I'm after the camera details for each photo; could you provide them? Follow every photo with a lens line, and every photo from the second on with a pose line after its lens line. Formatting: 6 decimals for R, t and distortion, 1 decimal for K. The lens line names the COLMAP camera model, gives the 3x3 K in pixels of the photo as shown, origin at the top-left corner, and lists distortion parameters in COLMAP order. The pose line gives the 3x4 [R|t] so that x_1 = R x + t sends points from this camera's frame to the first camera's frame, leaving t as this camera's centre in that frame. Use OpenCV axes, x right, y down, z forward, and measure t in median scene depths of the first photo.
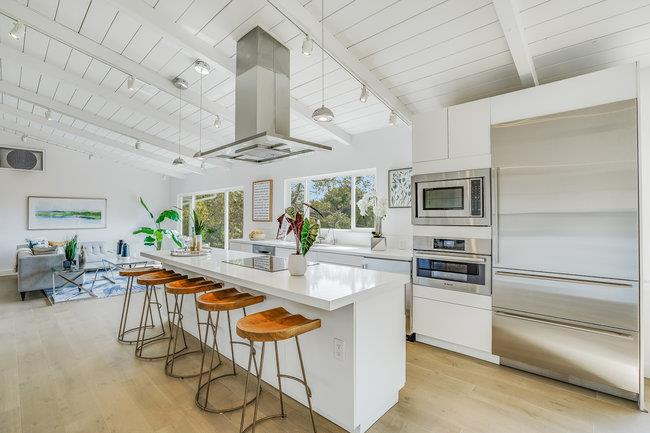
lens RADIAL K [[298.9, 0, 323.1], [0, 298.9, 213.7], [0, 0, 1]] dist [-0.041051, 0.012206]
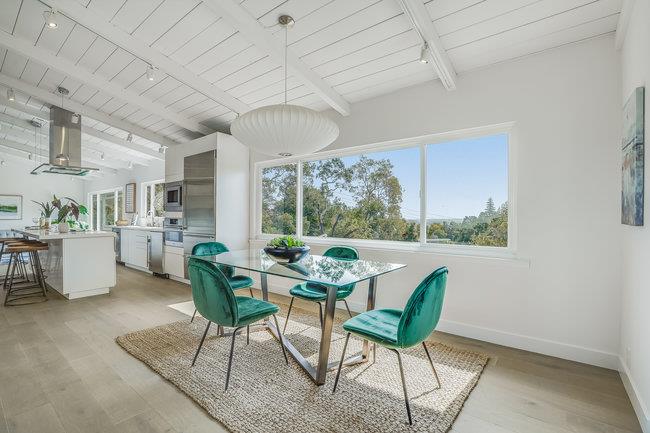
lens RADIAL K [[298.9, 0, 323.1], [0, 298.9, 213.7], [0, 0, 1]] dist [-0.041051, 0.012206]
pose [[0.997130, 0.005962, 0.075469, 0.602459], [-0.005721, 0.999978, -0.003406, 0.029542], [-0.075488, 0.002965, 0.997142, -0.441219]]
